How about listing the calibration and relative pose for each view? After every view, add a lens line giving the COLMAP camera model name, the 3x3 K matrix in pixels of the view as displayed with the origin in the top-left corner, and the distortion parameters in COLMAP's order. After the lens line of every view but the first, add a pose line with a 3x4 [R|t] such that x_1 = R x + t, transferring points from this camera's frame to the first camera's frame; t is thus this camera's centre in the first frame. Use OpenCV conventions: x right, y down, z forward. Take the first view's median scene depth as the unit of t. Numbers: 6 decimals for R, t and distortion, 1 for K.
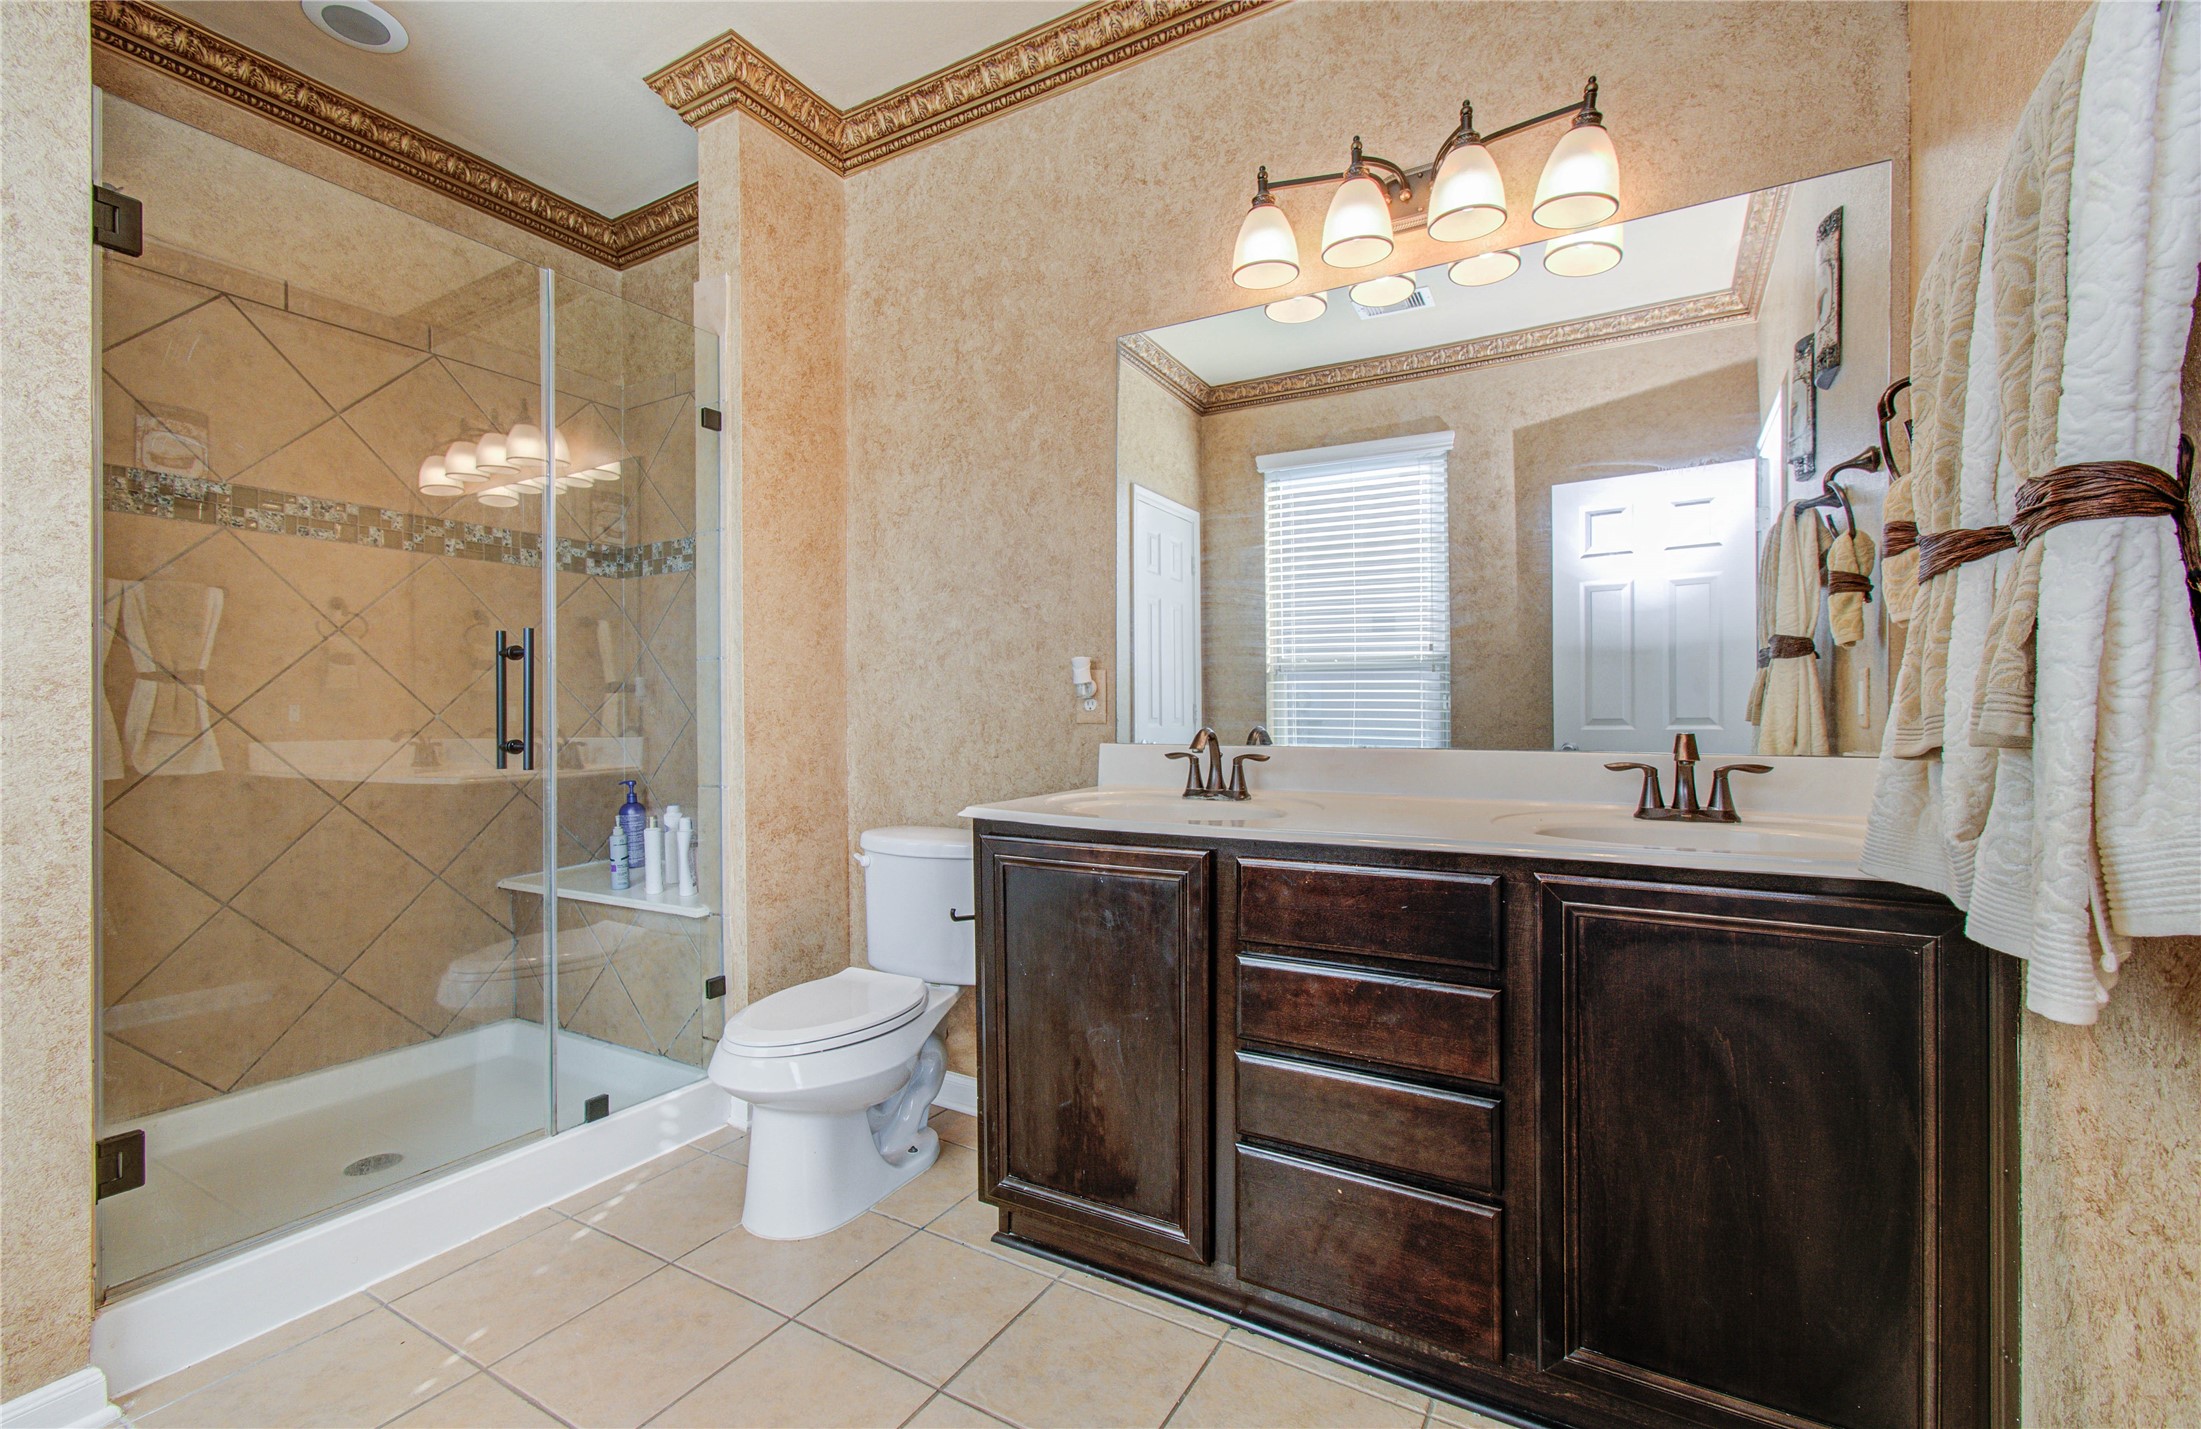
lens RADIAL K [[952.2, 0, 1112.8], [0, 952.2, 716.4], [0, 0, 1]] dist [-0.000223, 0.000040]
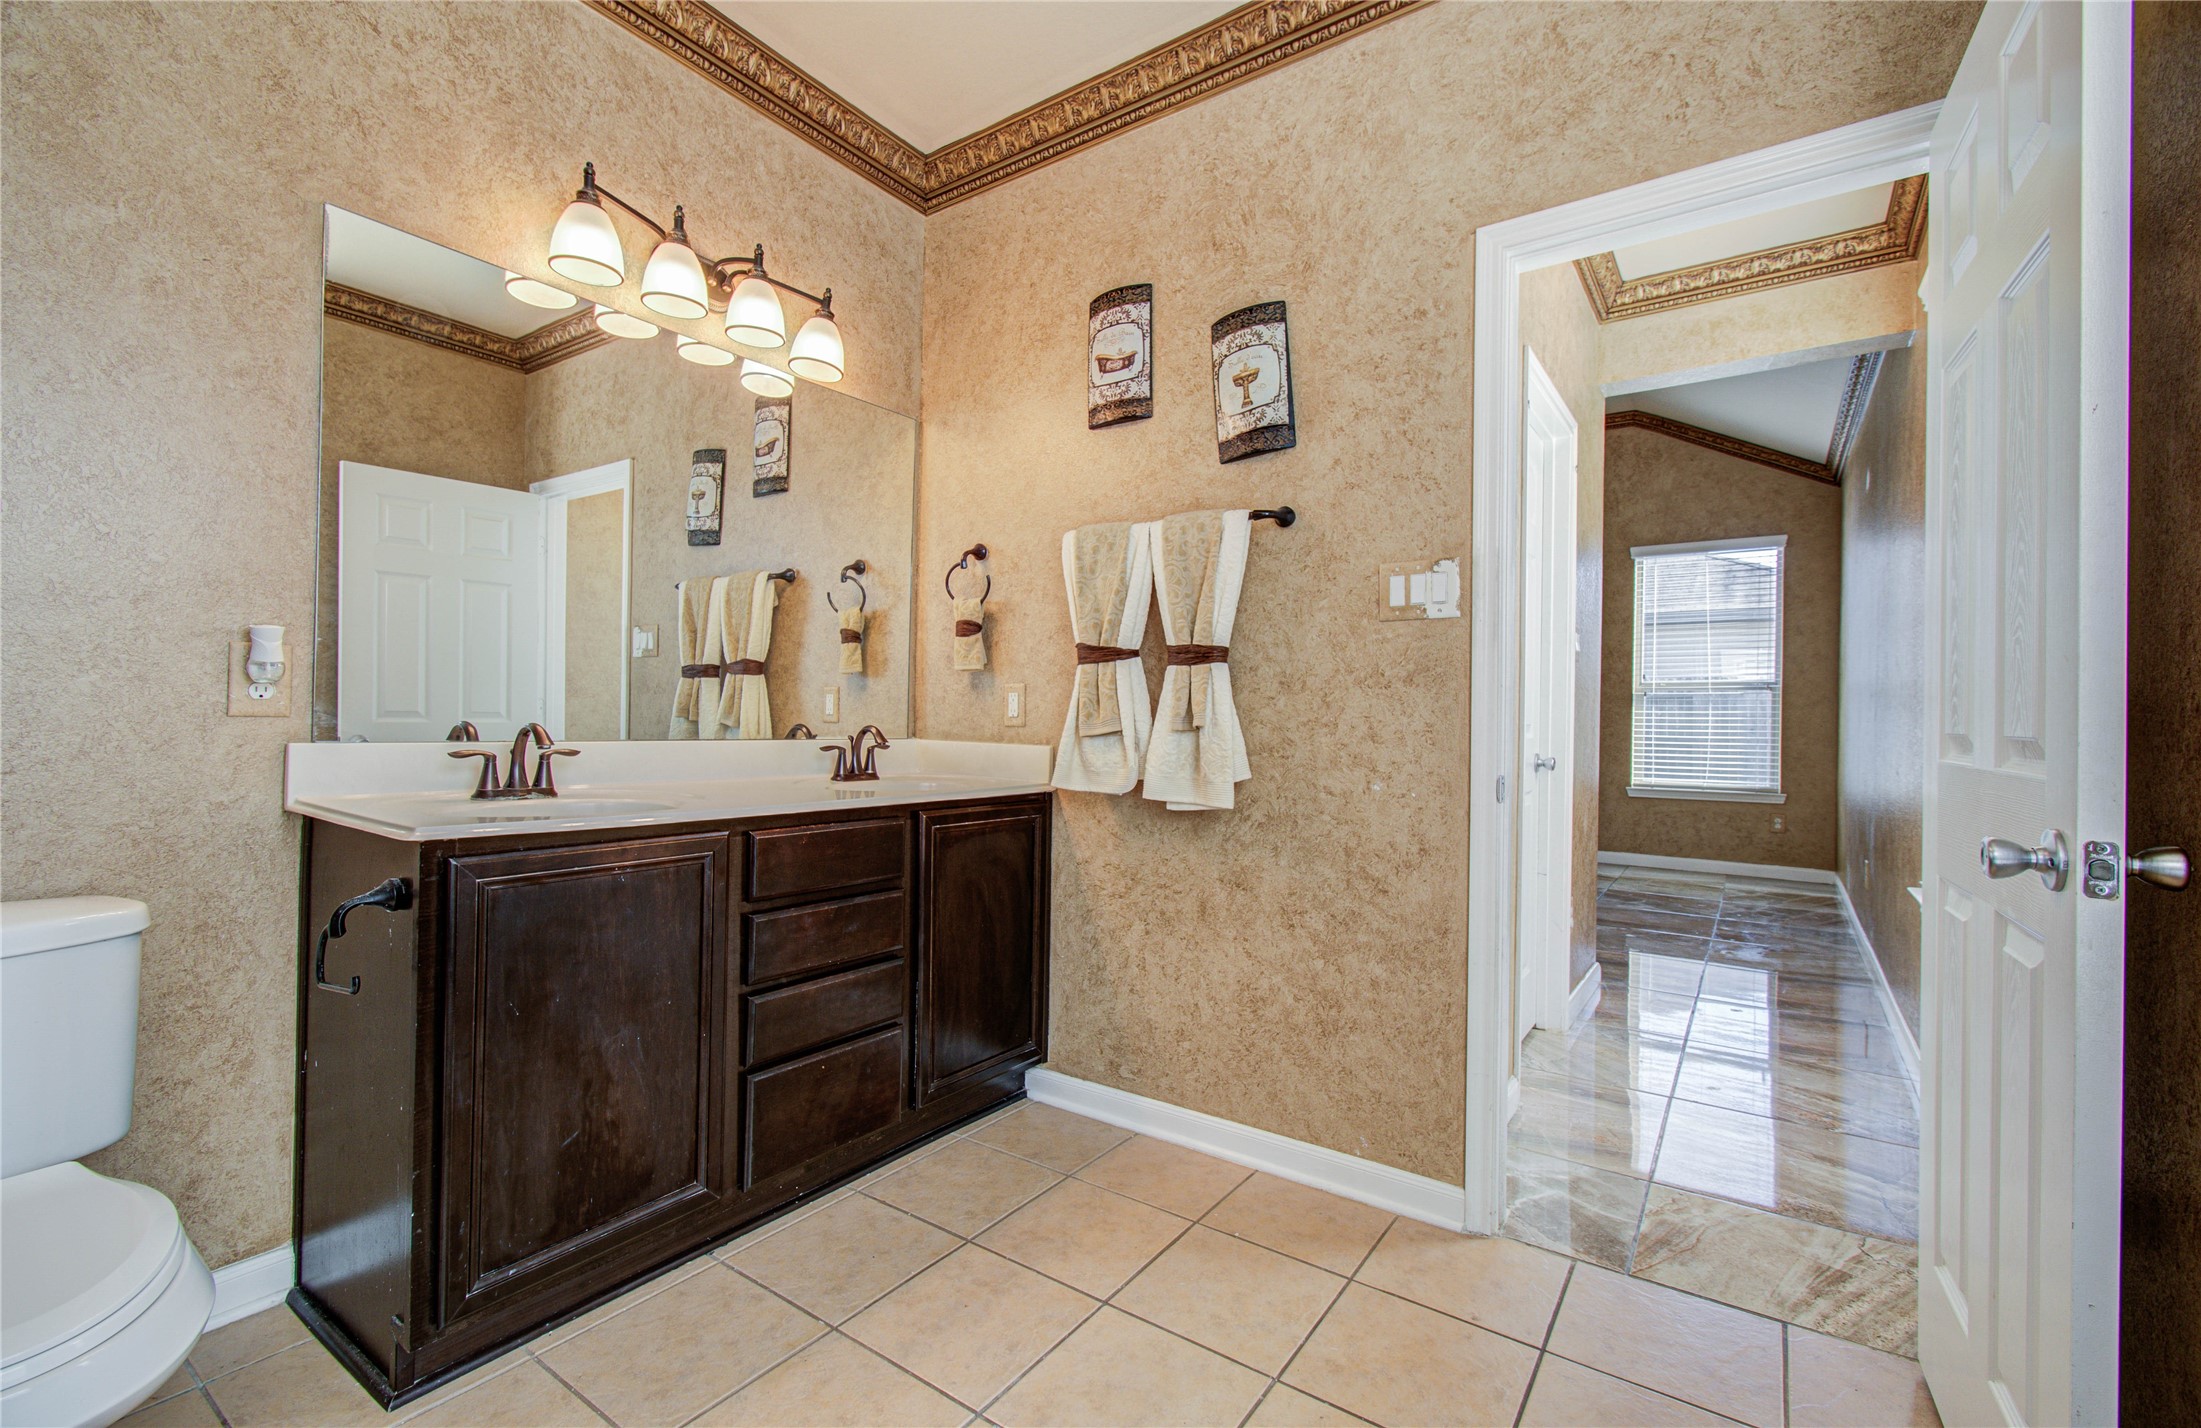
lens RADIAL K [[954.0, 0, 1068.3], [0, 954.0, 713.5], [0, 0, 1]] dist [-0.000629, -0.000092]
pose [[0.114511, 0.008937, 0.993382, -0.771379], [-0.015231, 0.999858, -0.007239, 0.001797], [-0.993305, -0.014301, 0.114631, 0.369220]]
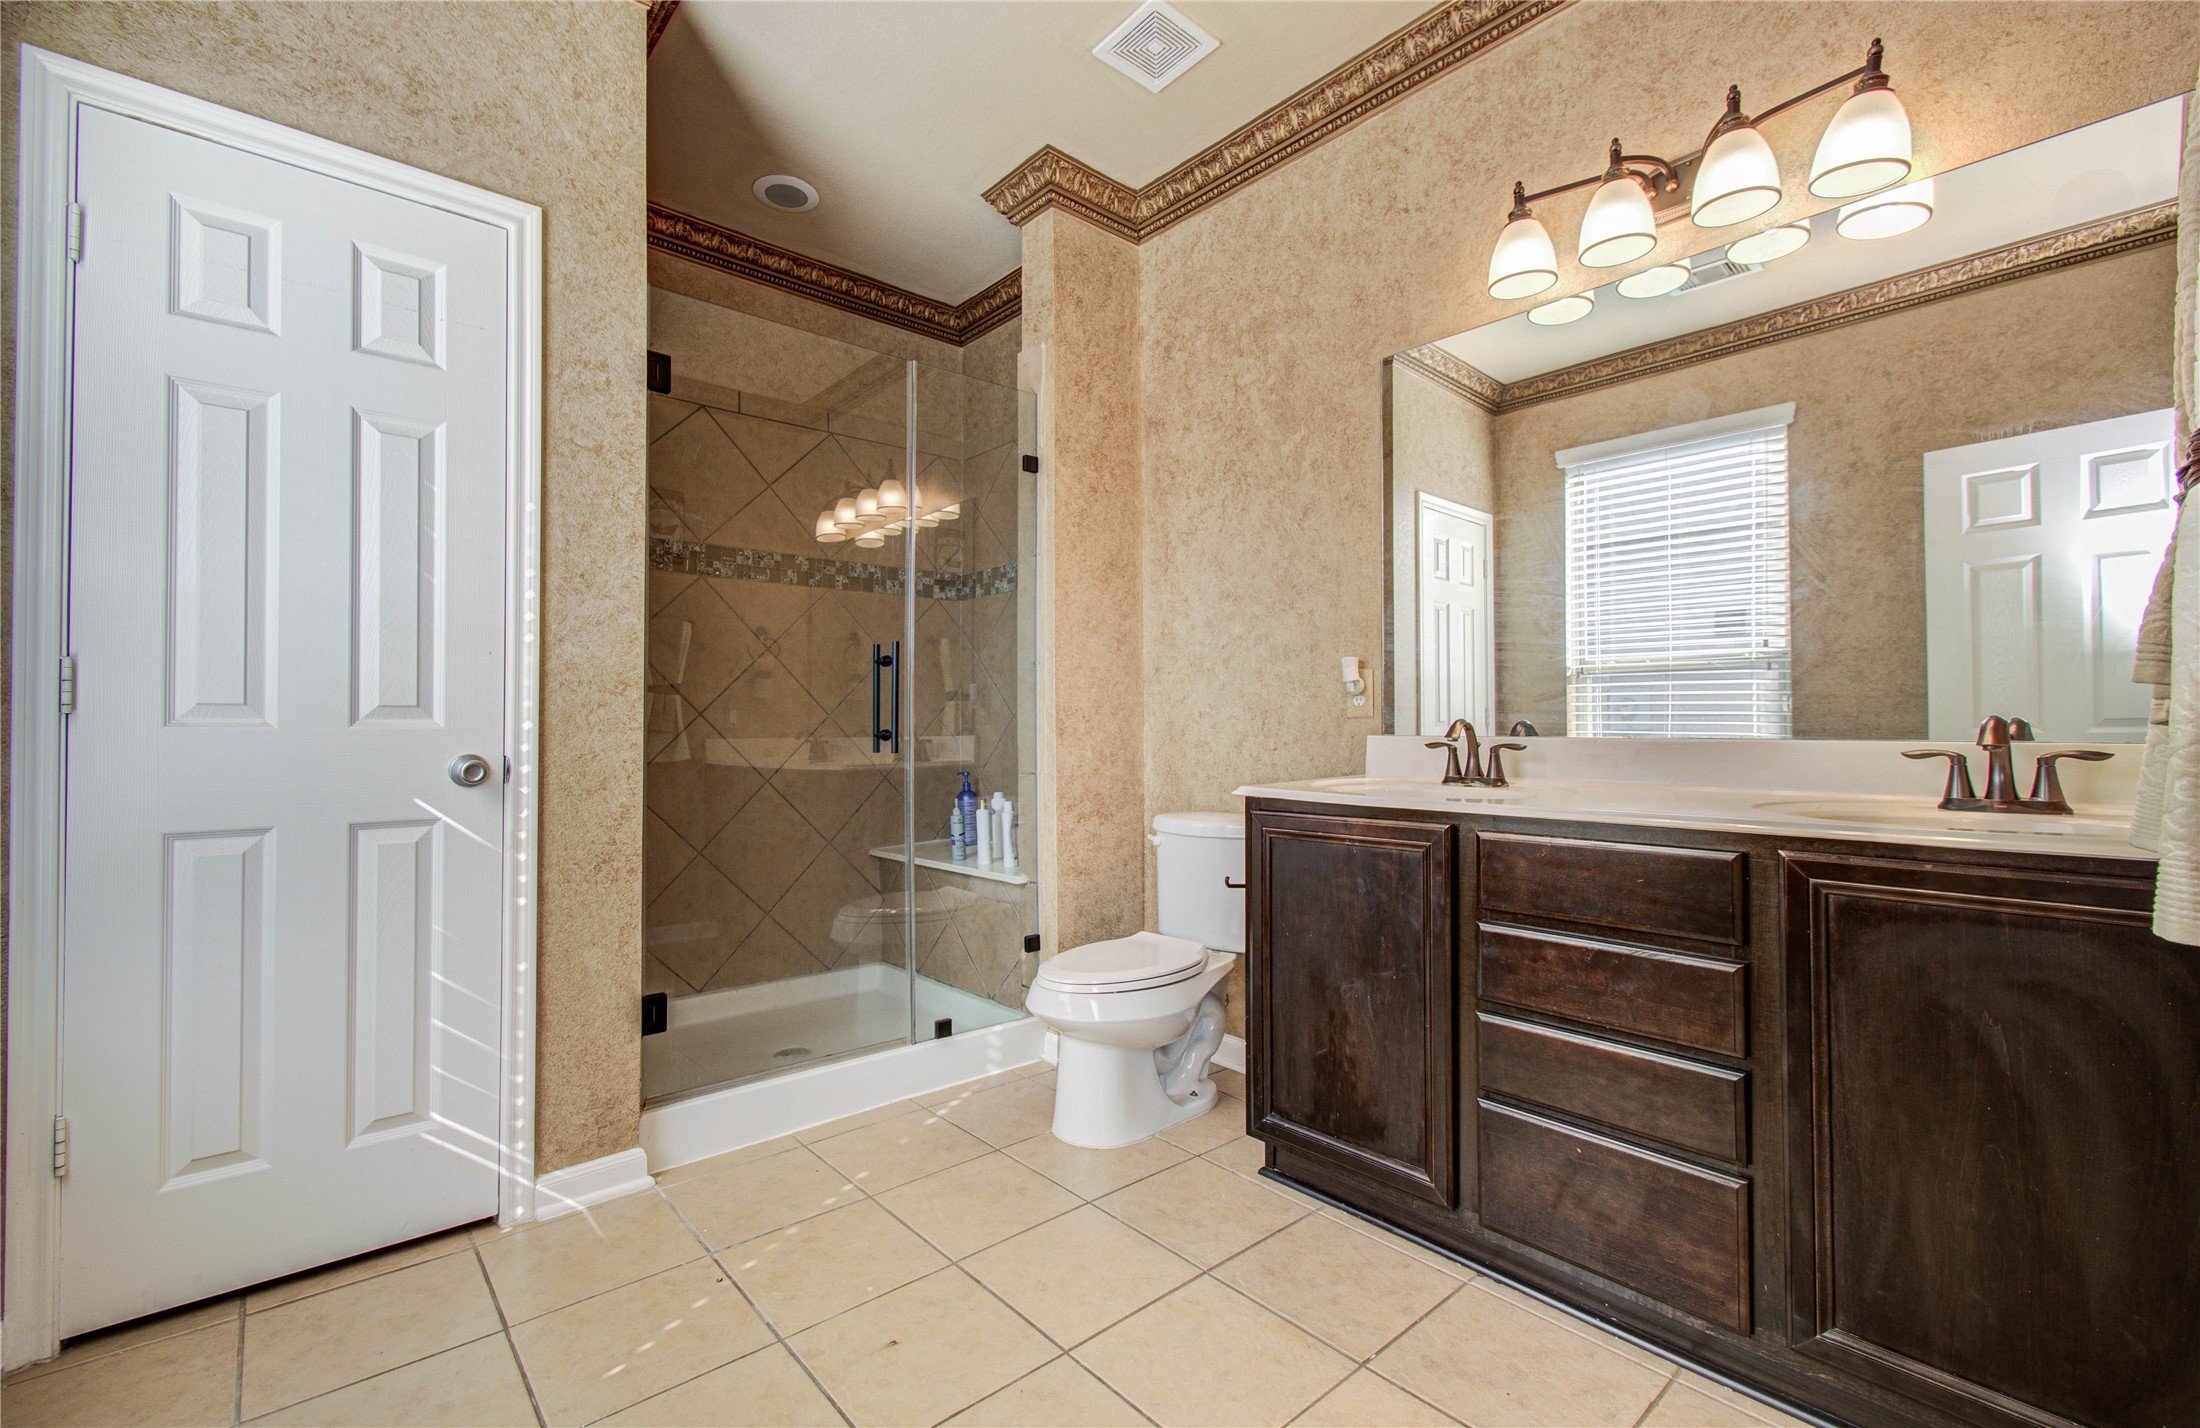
lens RADIAL K [[957.9, 0, 1100.0], [0, 957.9, 714.0], [0, 0, 1]] dist [-0.000236, -0.000084]
pose [[0.947269, -0.002920, -0.320425, 0.056207], [-0.002765, 0.999847, -0.017284, 0.026000], [0.320426, 0.017258, 0.947116, -0.133033]]
